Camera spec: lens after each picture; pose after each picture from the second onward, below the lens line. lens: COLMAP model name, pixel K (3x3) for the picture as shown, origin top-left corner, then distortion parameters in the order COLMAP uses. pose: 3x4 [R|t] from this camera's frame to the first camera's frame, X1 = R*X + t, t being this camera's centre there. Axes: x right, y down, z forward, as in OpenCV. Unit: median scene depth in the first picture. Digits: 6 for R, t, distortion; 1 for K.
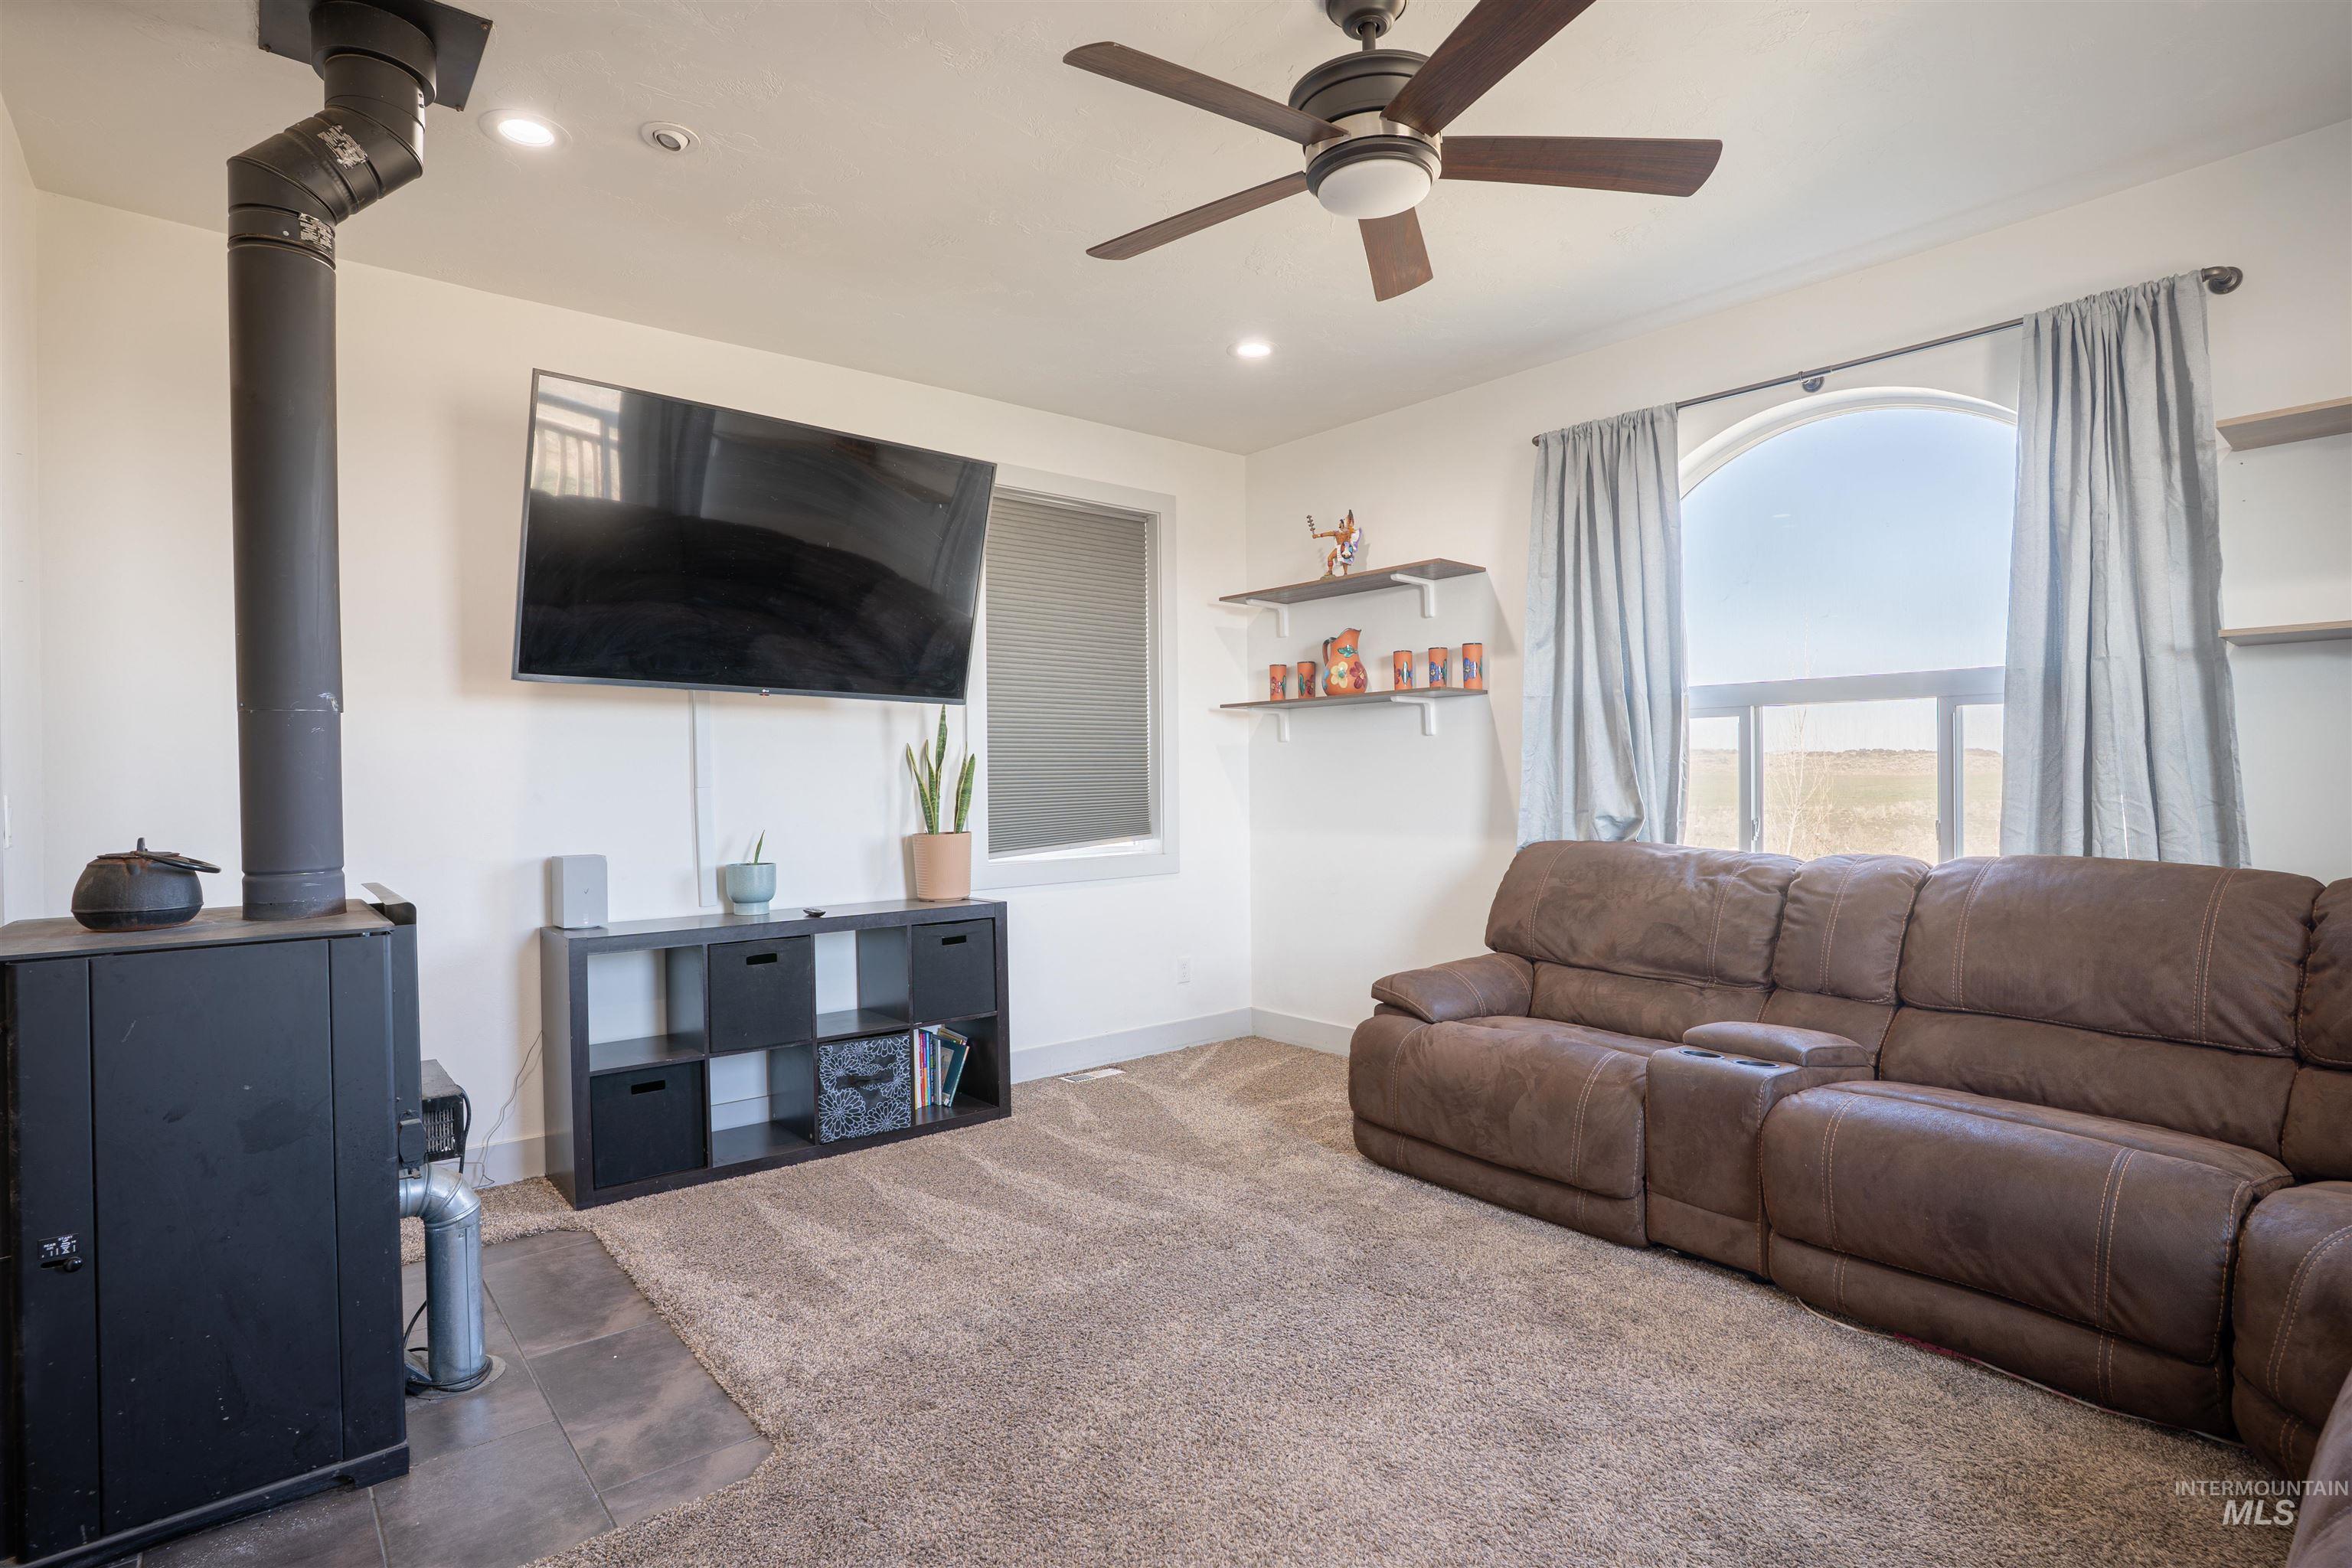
lens RADIAL K [[1166.0, 0, 1171.3], [0, 1166.0, 779.3], [0, 0, 1]] dist [-0.083542, 0.039957]
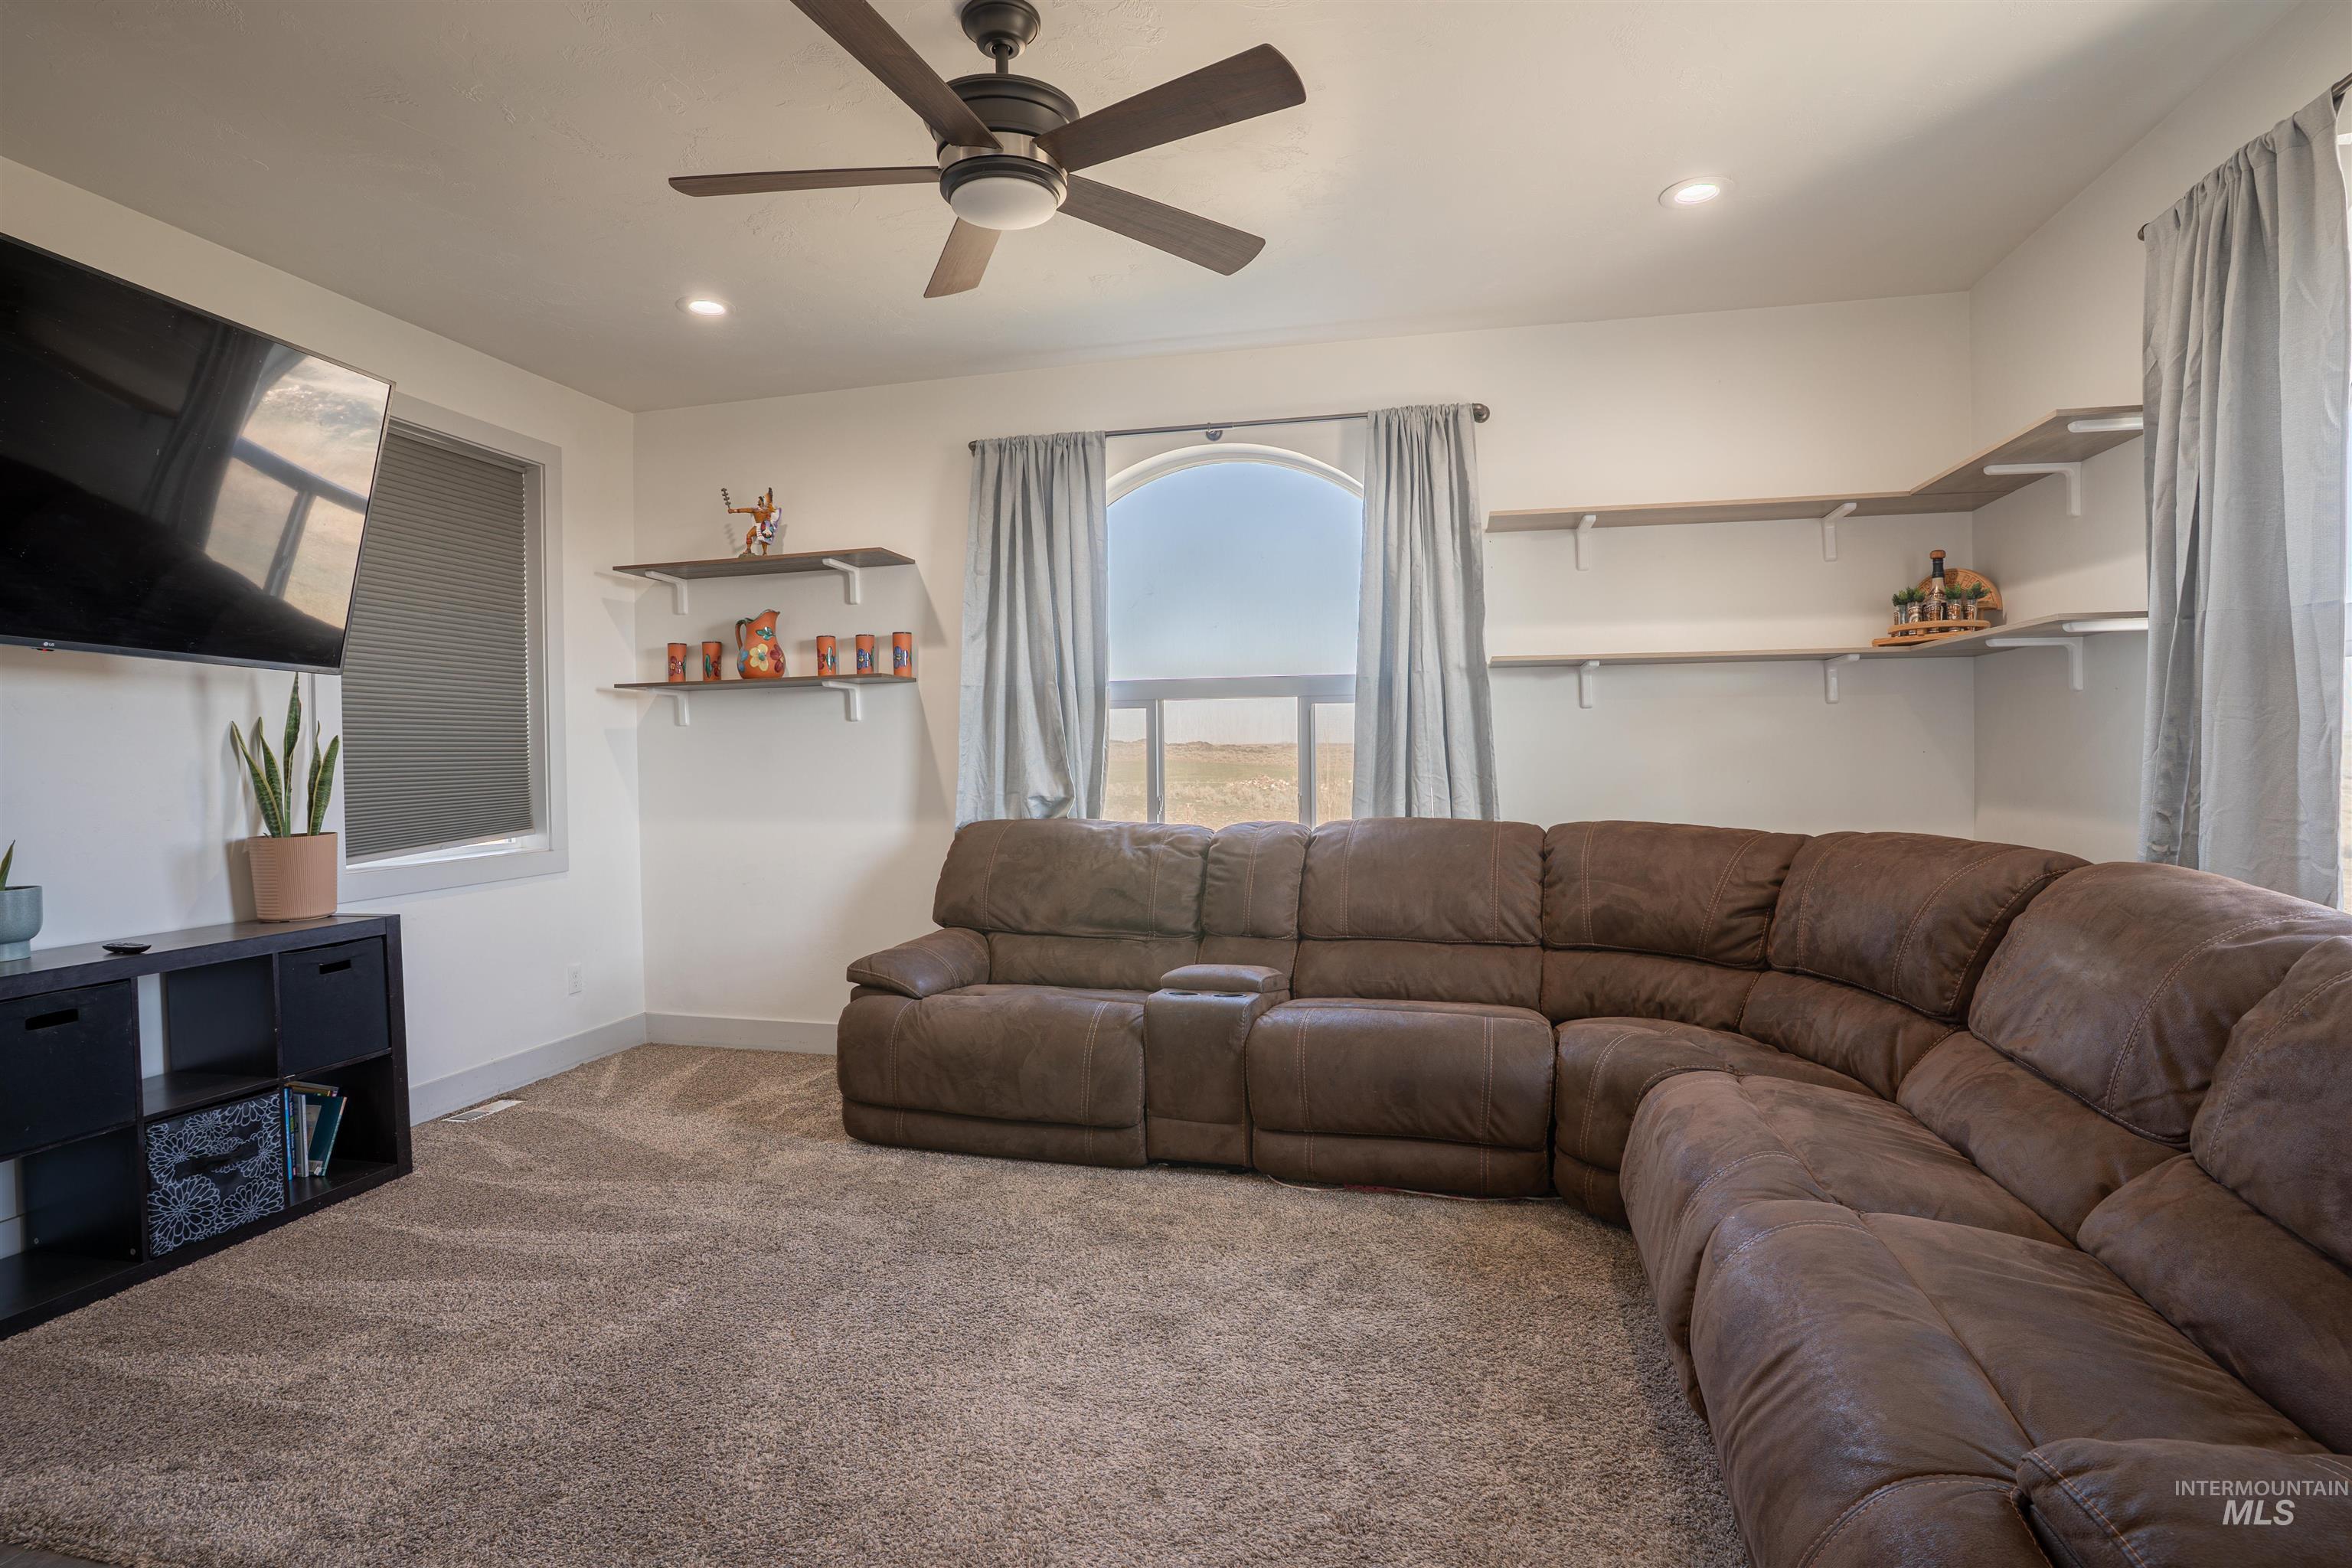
lens RADIAL K [[1166.0, 0, 1171.3], [0, 1166.0, 779.3], [0, 0, 1]] dist [-0.083542, 0.039957]
pose [[0.804002, -0.012427, 0.594496, -0.223181], [0.006249, 0.999903, 0.012450, 0.002980], [-0.594593, -0.006295, 0.804002, 0.034313]]
